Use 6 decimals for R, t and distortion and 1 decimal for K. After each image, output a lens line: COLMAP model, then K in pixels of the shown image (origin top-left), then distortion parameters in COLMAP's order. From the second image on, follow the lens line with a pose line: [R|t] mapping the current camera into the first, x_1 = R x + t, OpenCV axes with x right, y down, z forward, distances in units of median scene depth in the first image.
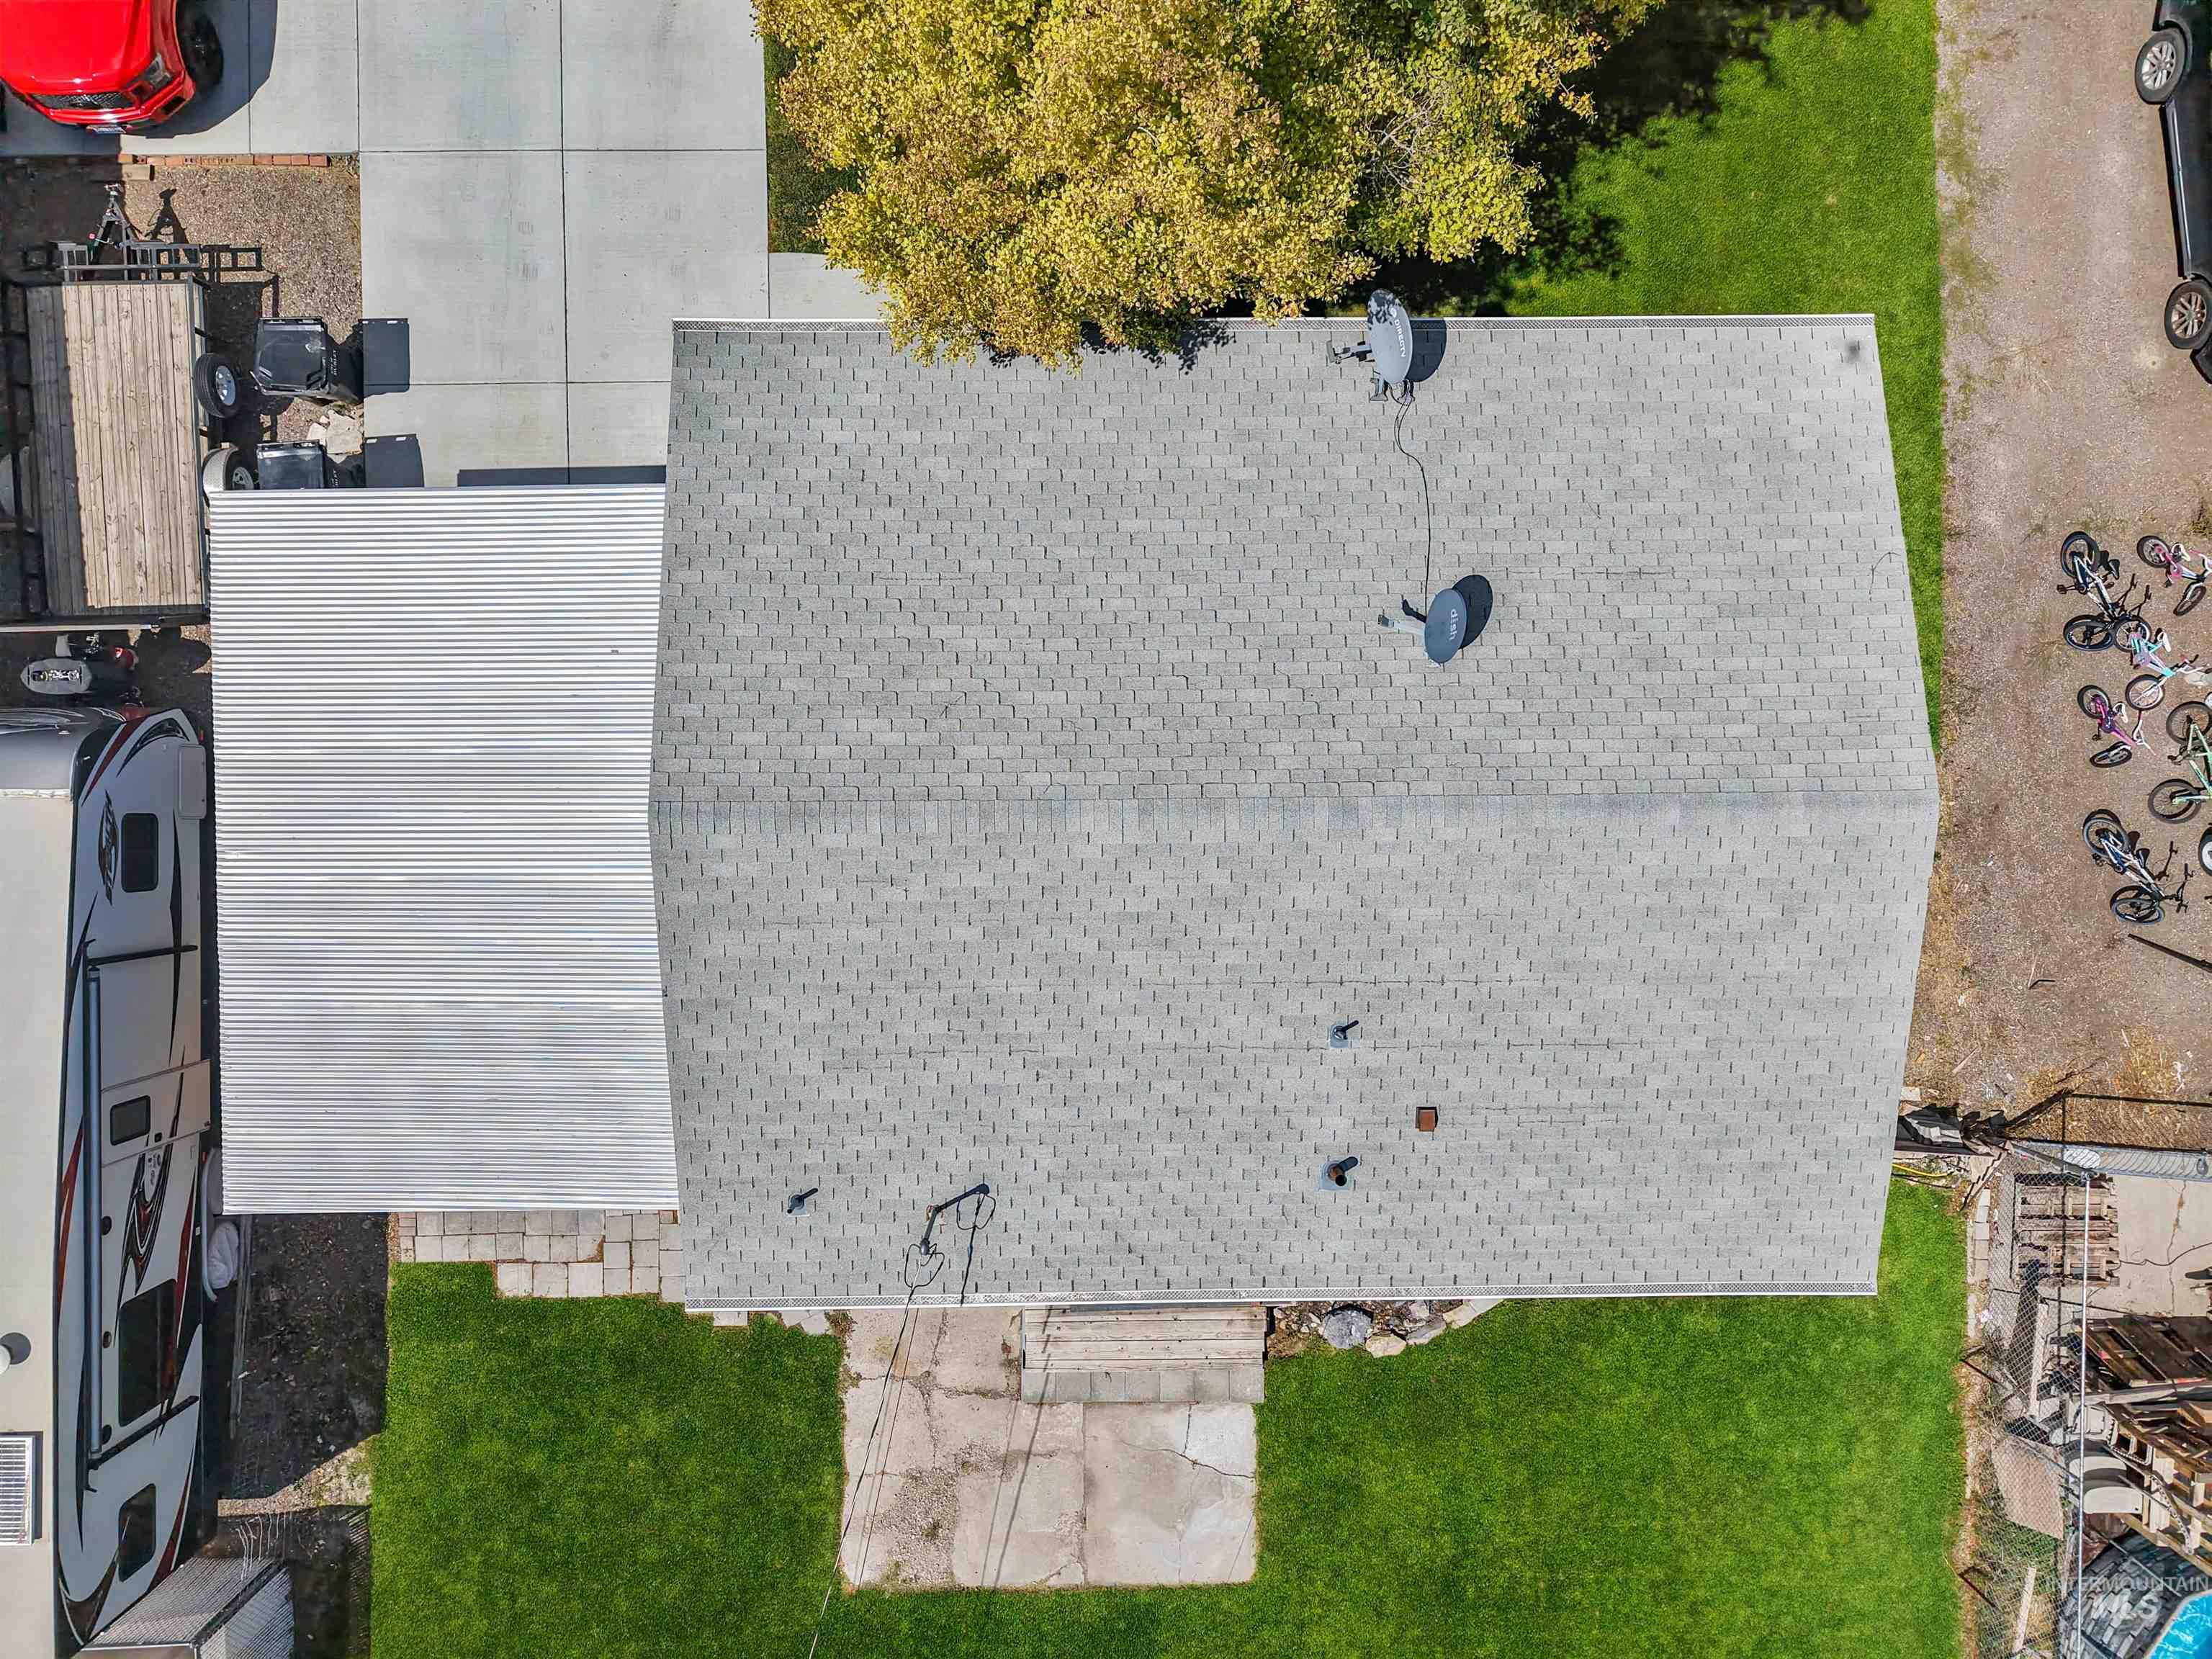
lens RADIAL K [[1503.8, 0, 1079.7], [0, 1503.8, 835.2], [0, 0, 1]] dist [0.024880, -0.023828]
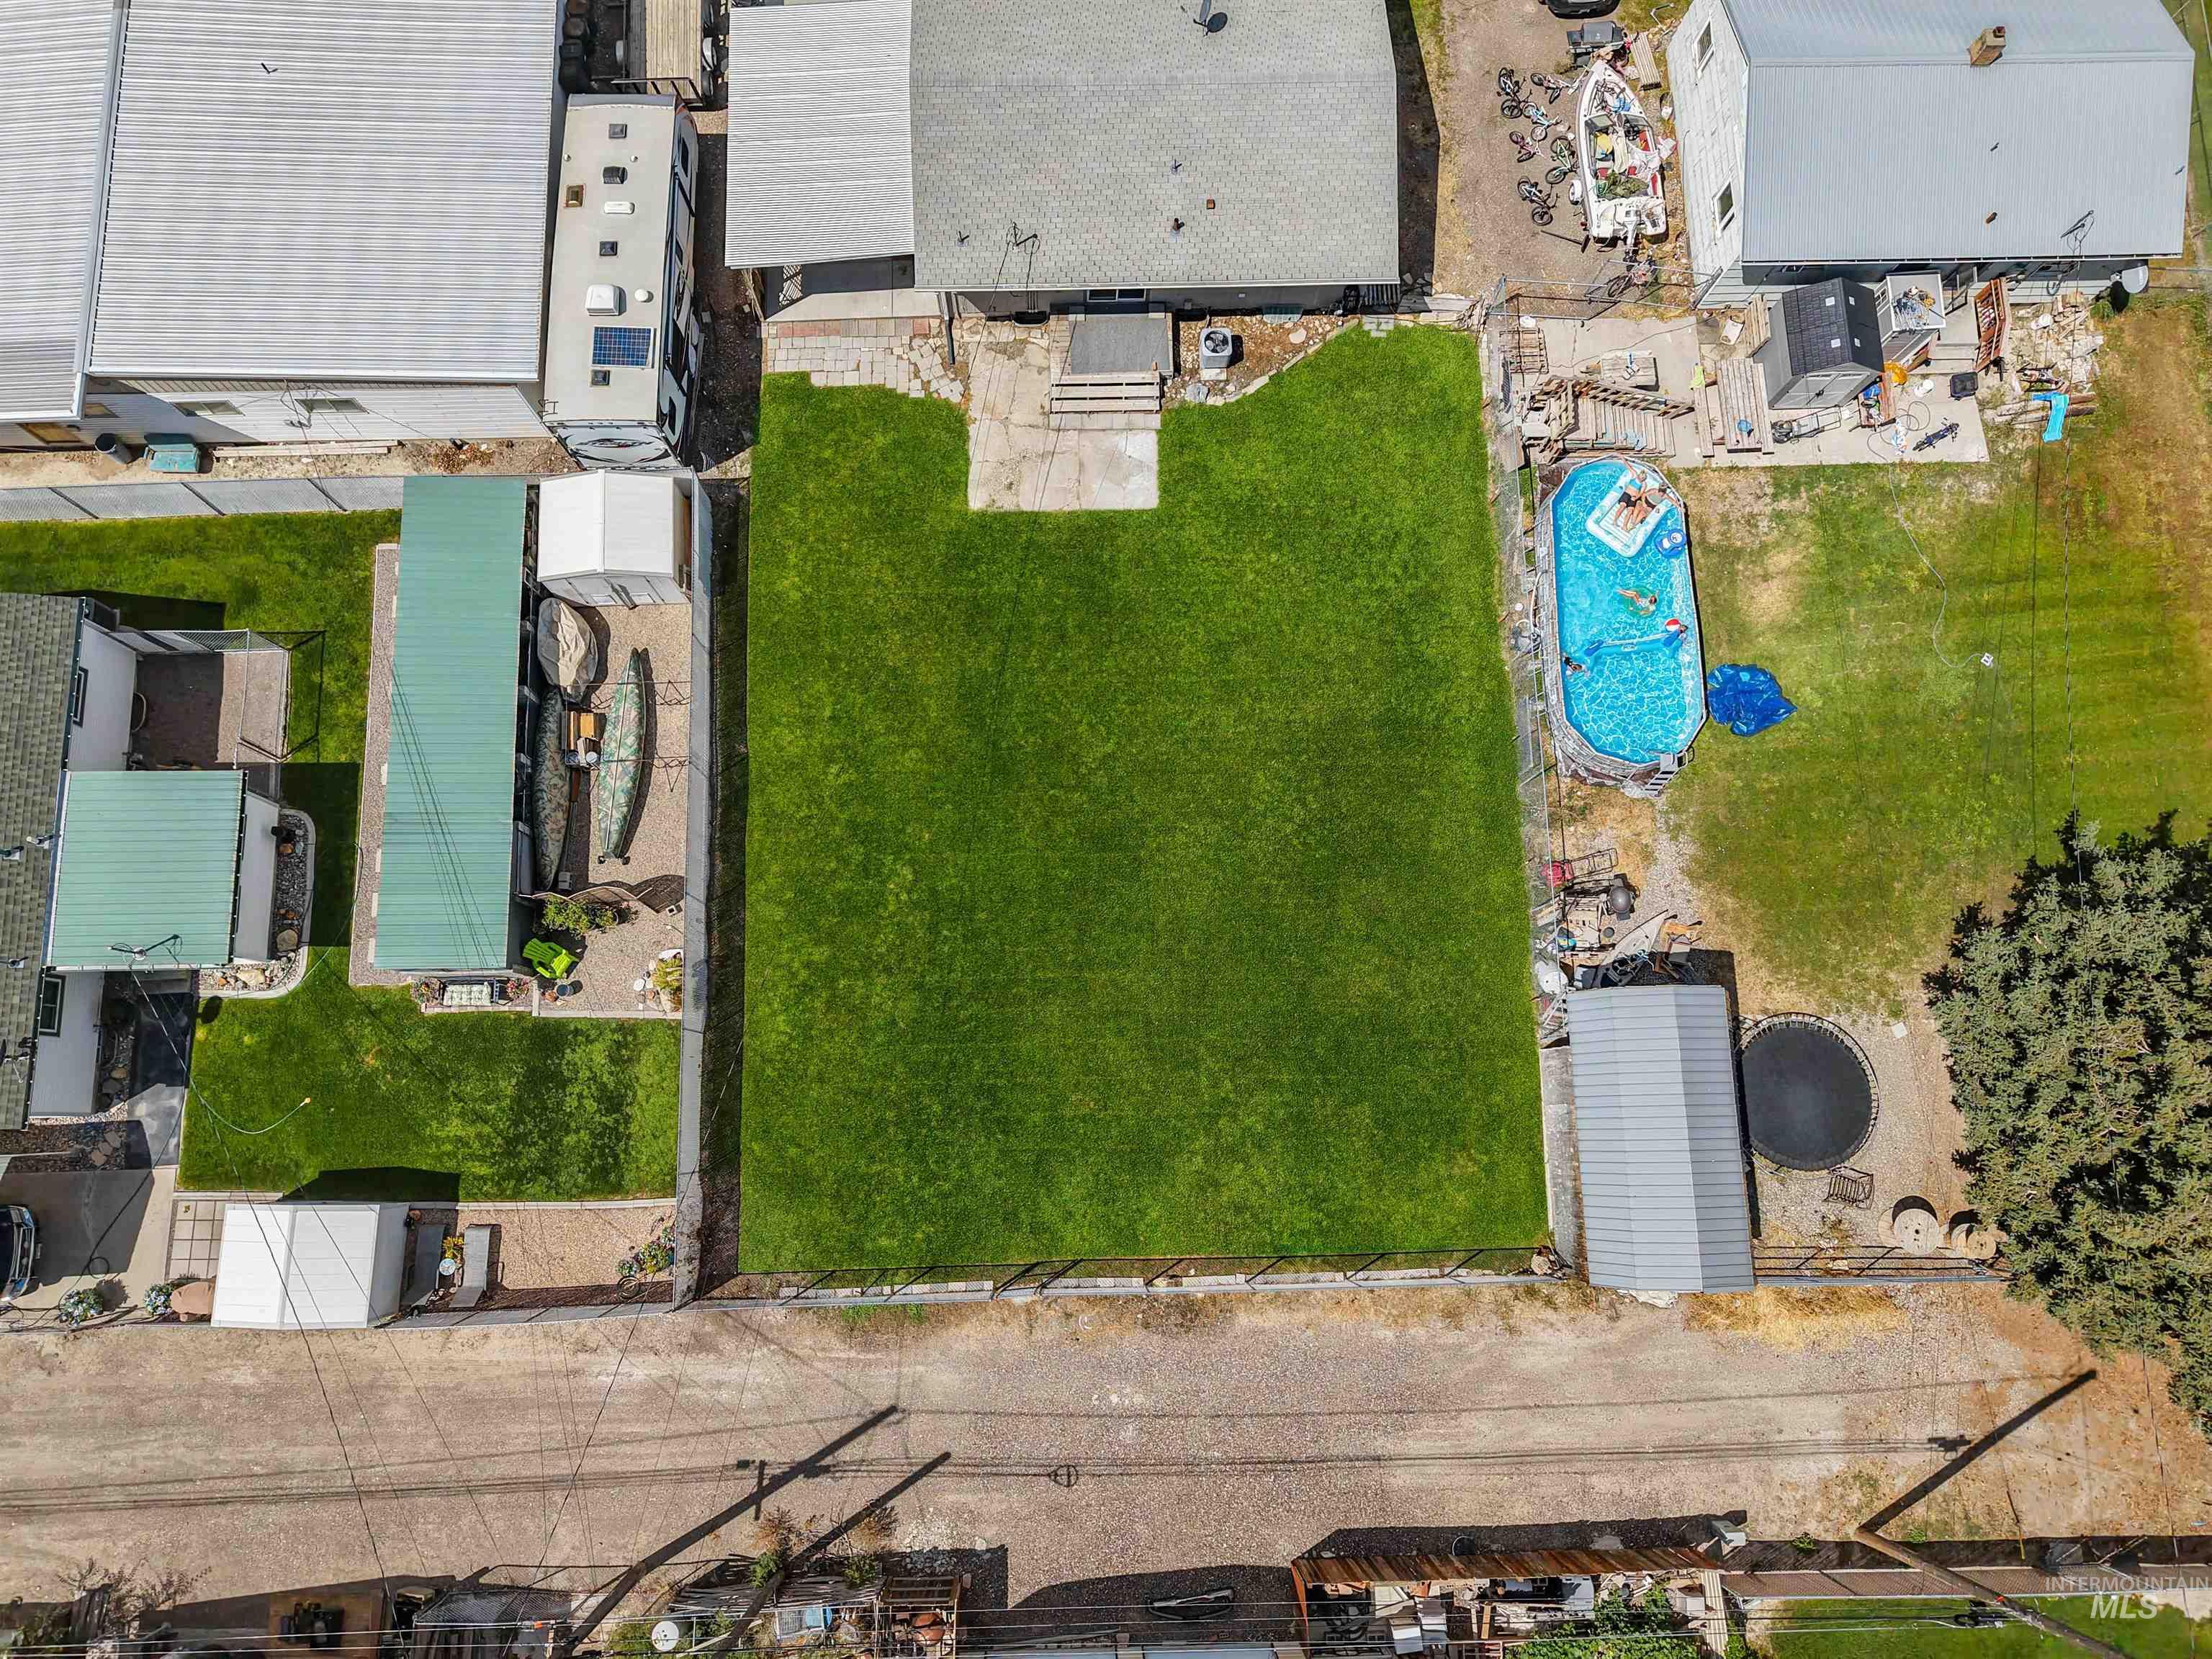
lens RADIAL K [[1503.8, 0, 1079.7], [0, 1503.8, 835.2], [0, 0, 1]] dist [0.024880, -0.023828]
pose [[0.999872, -0.015875, 0.002079, -0.009084], [0.015955, 0.977172, -0.211851, 1.409821], [0.001332, 0.211857, 0.977300, -1.002229]]
